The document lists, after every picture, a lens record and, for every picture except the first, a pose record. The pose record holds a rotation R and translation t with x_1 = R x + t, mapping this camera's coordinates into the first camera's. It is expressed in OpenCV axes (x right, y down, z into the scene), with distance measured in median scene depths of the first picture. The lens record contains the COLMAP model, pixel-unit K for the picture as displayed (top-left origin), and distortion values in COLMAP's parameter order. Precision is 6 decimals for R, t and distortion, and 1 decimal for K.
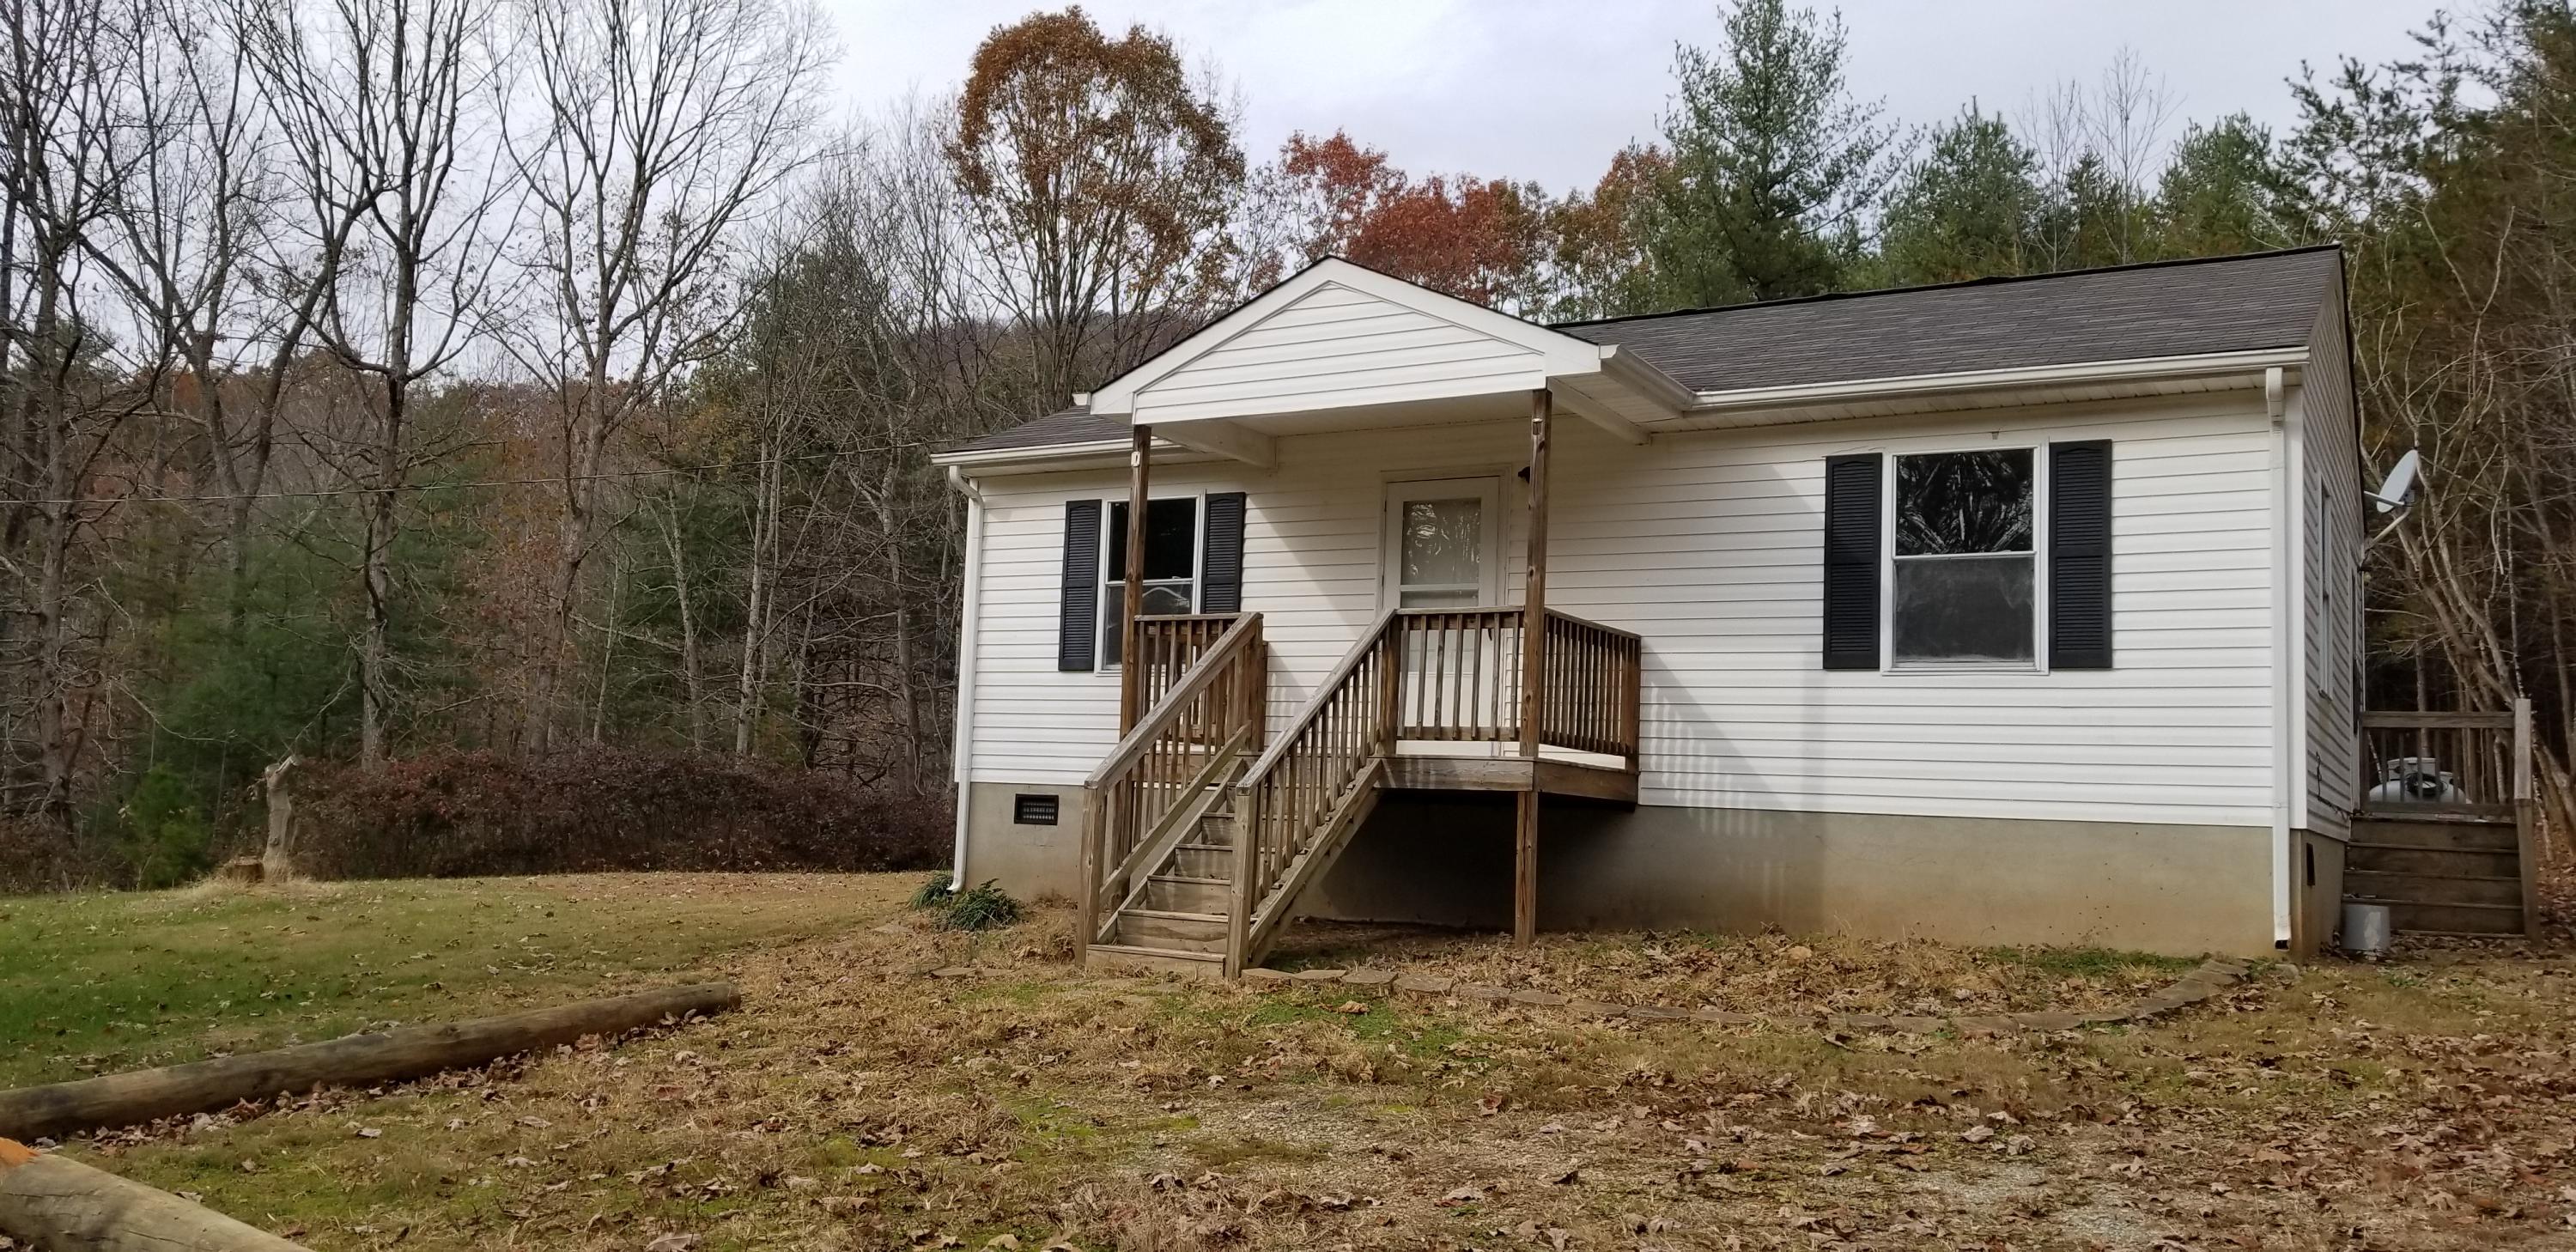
lens RADIAL K [[1760.8, 0, 1287.8], [0, 1760.8, 626.1], [0, 0, 1]] dist [0.006561, -0.003744]
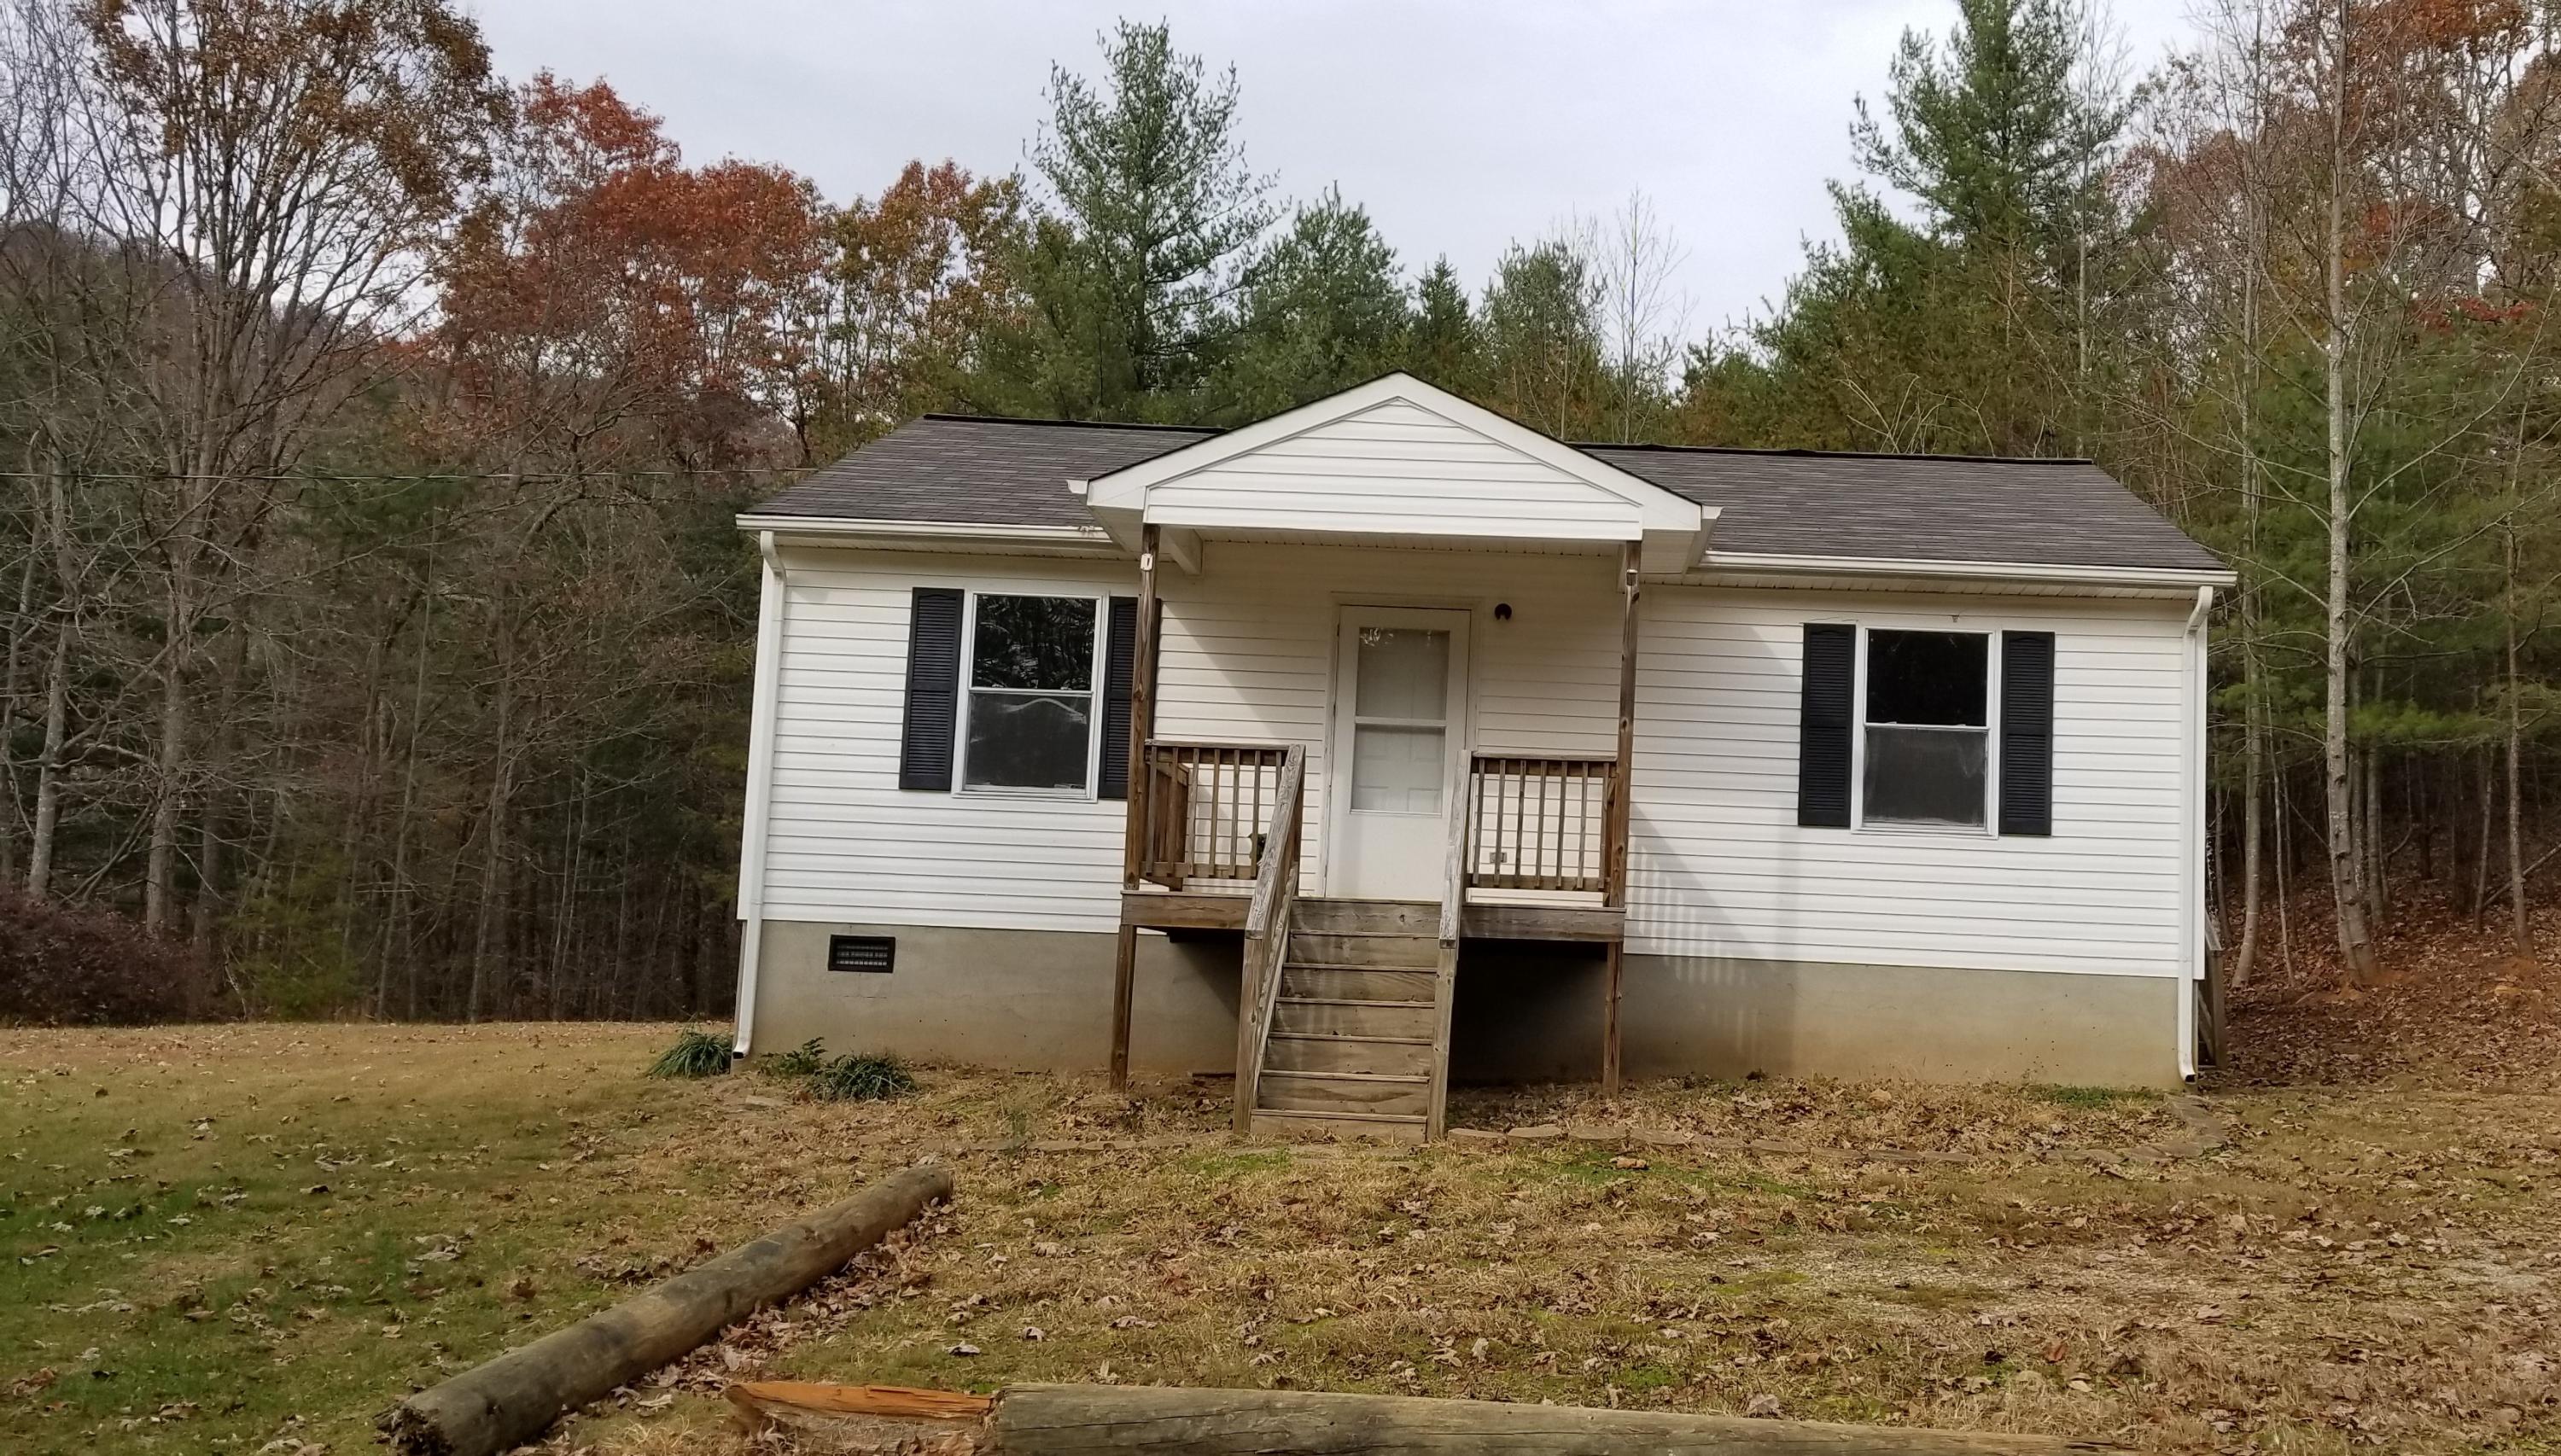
lens RADIAL K [[2112.3, 0, 1283.1], [0, 2112.3, 728.8], [0, 0, 1]] dist [0.036246, -0.008786]
pose [[0.883807, 0.049774, 0.465197, -0.548715], [-0.054427, 0.998512, -0.003433, -0.011872], [-0.464675, -0.022285, 0.885201, 0.025154]]
